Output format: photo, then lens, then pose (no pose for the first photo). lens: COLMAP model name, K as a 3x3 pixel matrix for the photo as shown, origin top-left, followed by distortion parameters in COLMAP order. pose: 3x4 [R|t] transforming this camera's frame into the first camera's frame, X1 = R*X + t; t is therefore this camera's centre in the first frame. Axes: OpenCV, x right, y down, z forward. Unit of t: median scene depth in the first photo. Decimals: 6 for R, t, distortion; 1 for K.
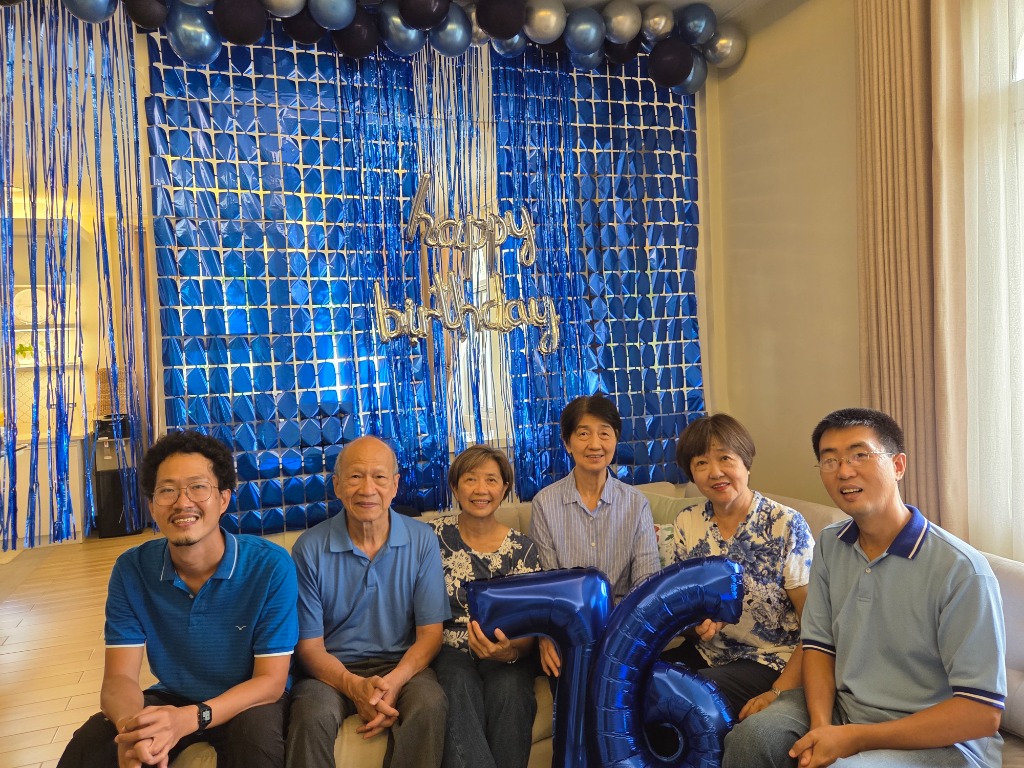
lens RADIAL K [[788.5, 0, 511.4], [0, 788.5, 375.0], [0, 0, 1]] dist [0.018988, 0.000507]
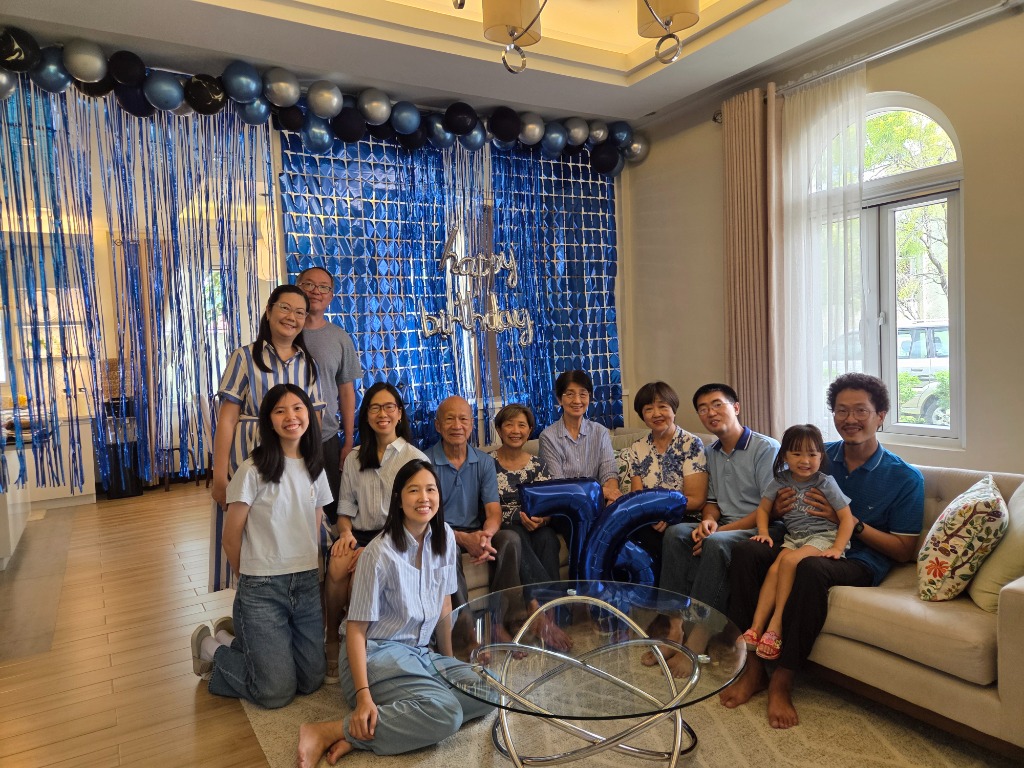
lens RADIAL K [[690.1, 0, 507.6], [0, 690.1, 378.9], [0, 0, 1]] dist [0.038210, -0.037363]
pose [[0.983710, -0.006492, 0.179644, -0.239604], [0.003348, 0.999836, 0.017799, 0.012989], [-0.179730, -0.016908, 0.983571, -0.318048]]
